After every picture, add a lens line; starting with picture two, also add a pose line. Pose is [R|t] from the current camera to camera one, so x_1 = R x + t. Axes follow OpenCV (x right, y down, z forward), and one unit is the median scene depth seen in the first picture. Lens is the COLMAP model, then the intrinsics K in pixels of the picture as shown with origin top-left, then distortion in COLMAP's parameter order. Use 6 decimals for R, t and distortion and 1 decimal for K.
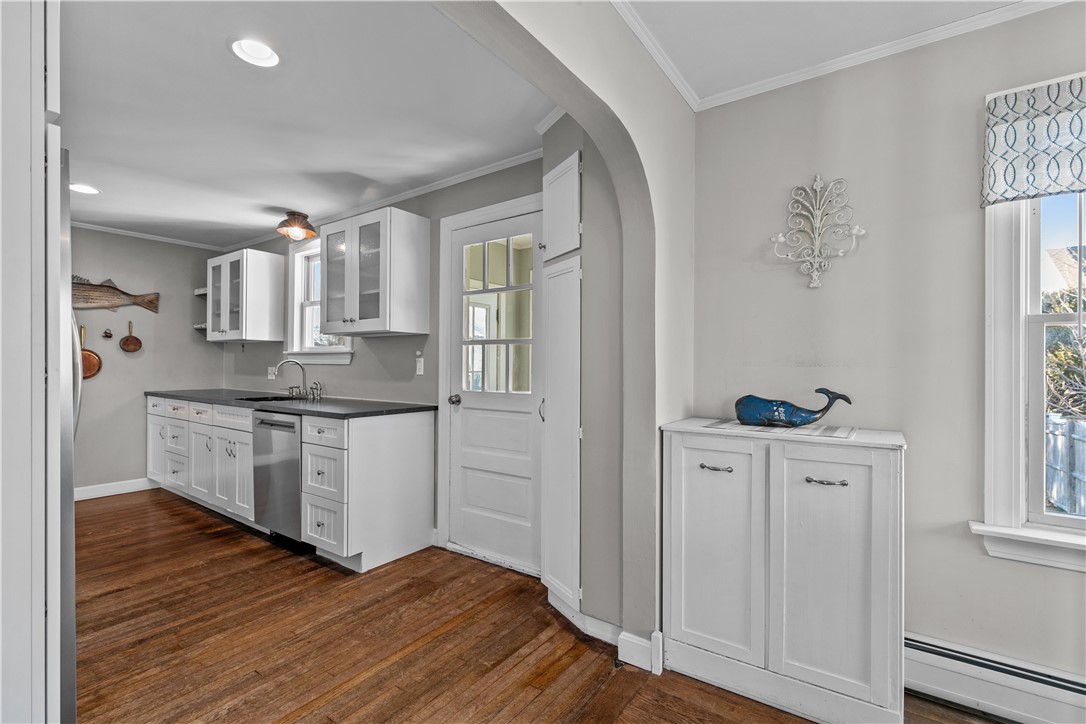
lens RADIAL K [[491.1, 0, 551.1], [0, 491.1, 365.8], [0, 0, 1]] dist [0.001766, 0.000028]
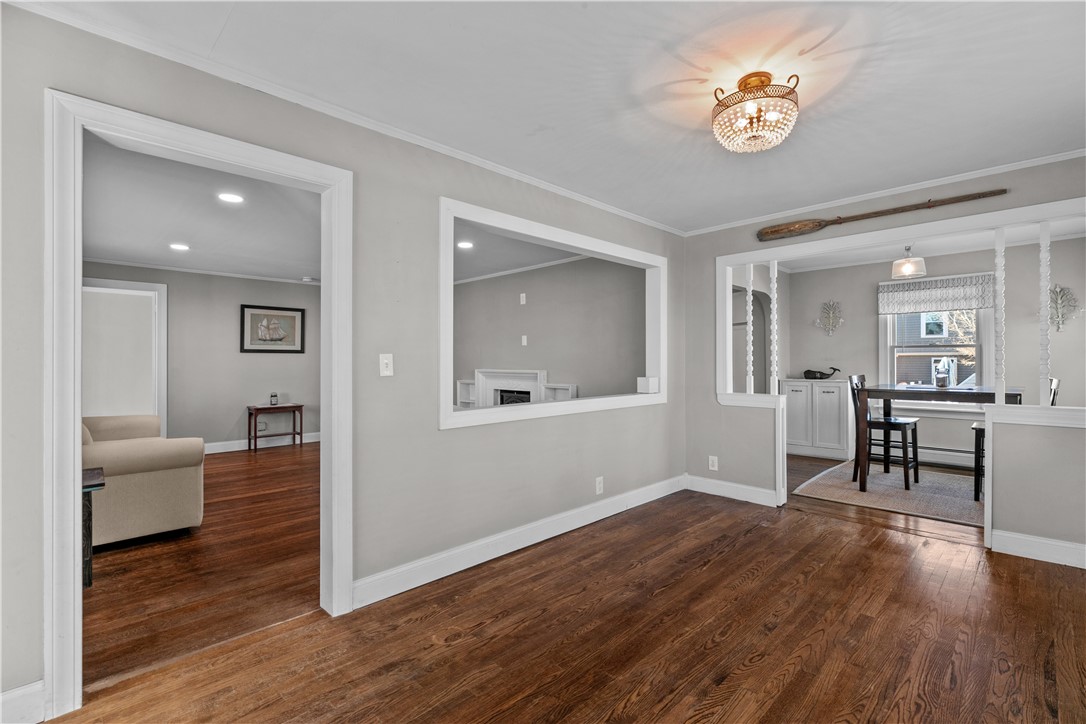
lens RADIAL K [[481.2, 0, 548.7], [0, 481.2, 358.2], [0, 0, 1]] dist [0.002807, -0.000480]
pose [[0.983636, -0.007670, -0.180003, -0.371414], [0.006554, 0.999955, -0.006795, -0.002916], [0.180047, 0.005504, 0.983643, -1.278190]]
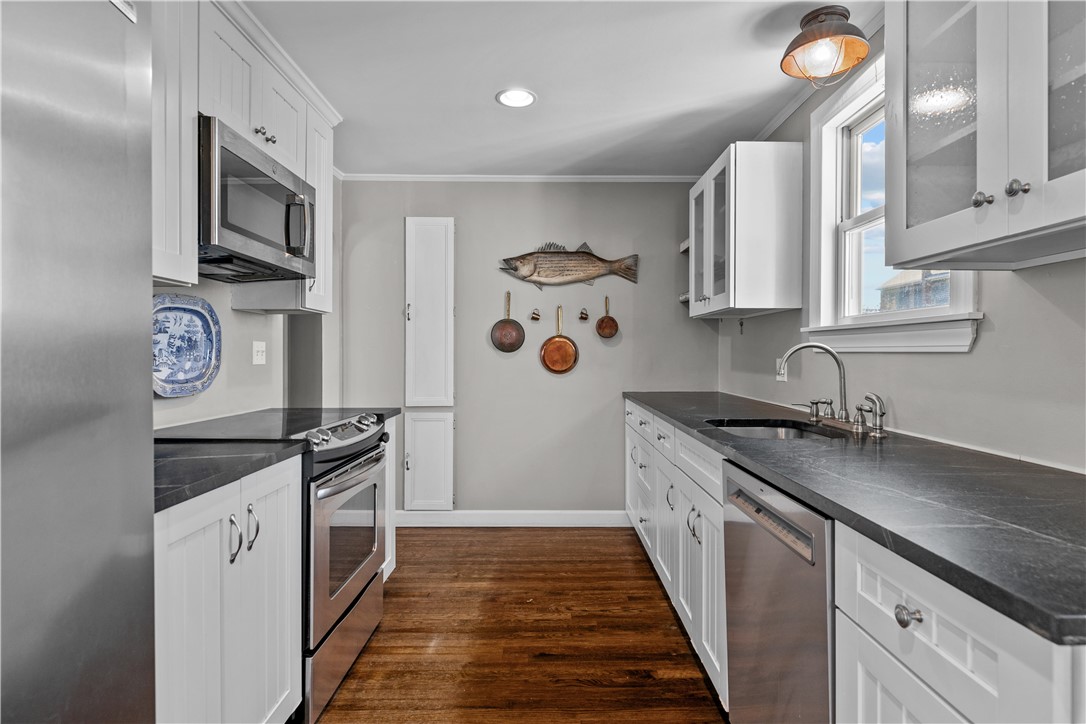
lens RADIAL K [[555.6, 0, 555.3], [0, 555.6, 353.6], [0, 0, 1]] dist [-0.000354, -0.000029]
pose [[0.586515, -0.006322, -0.809913, -0.276347], [0.003334, 0.999980, -0.005392, -0.000335], [0.809931, 0.000462, 0.586525, 0.552247]]
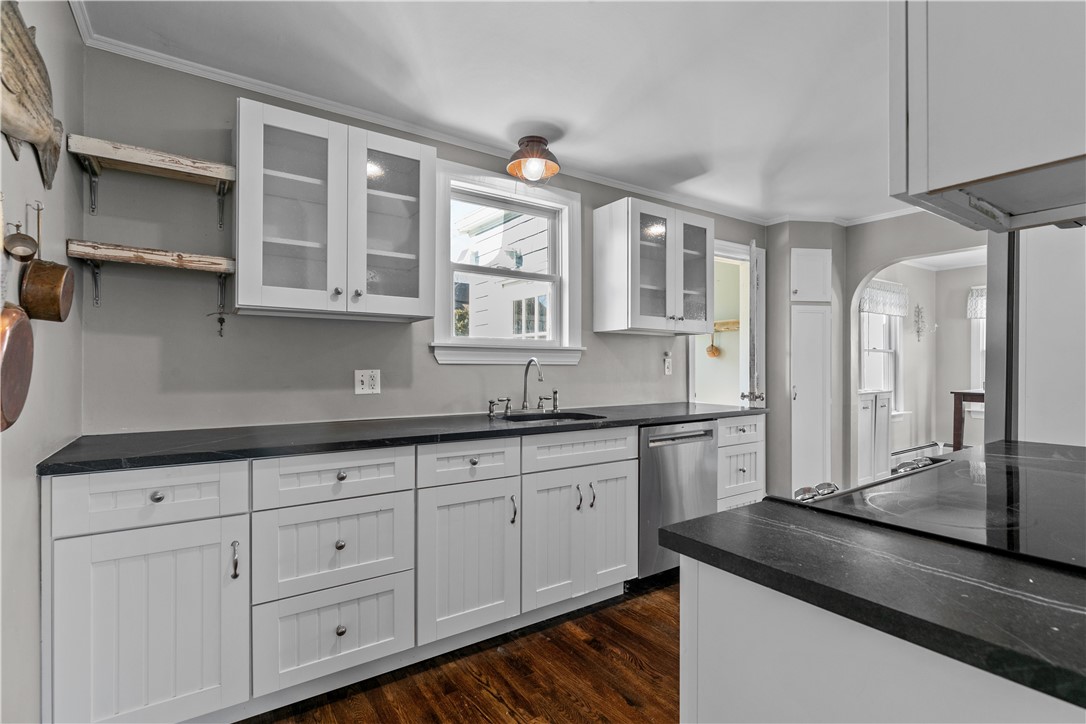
lens RADIAL K [[515.1, 0, 549.1], [0, 515.1, 363.5], [0, 0, 1]] dist [-0.001387, -0.000183]
pose [[0.348404, -0.000121, 0.937345, -1.290868], [0.002743, 0.999996, -0.000890, -0.004281], [-0.937341, 0.002881, 0.348403, 0.801313]]
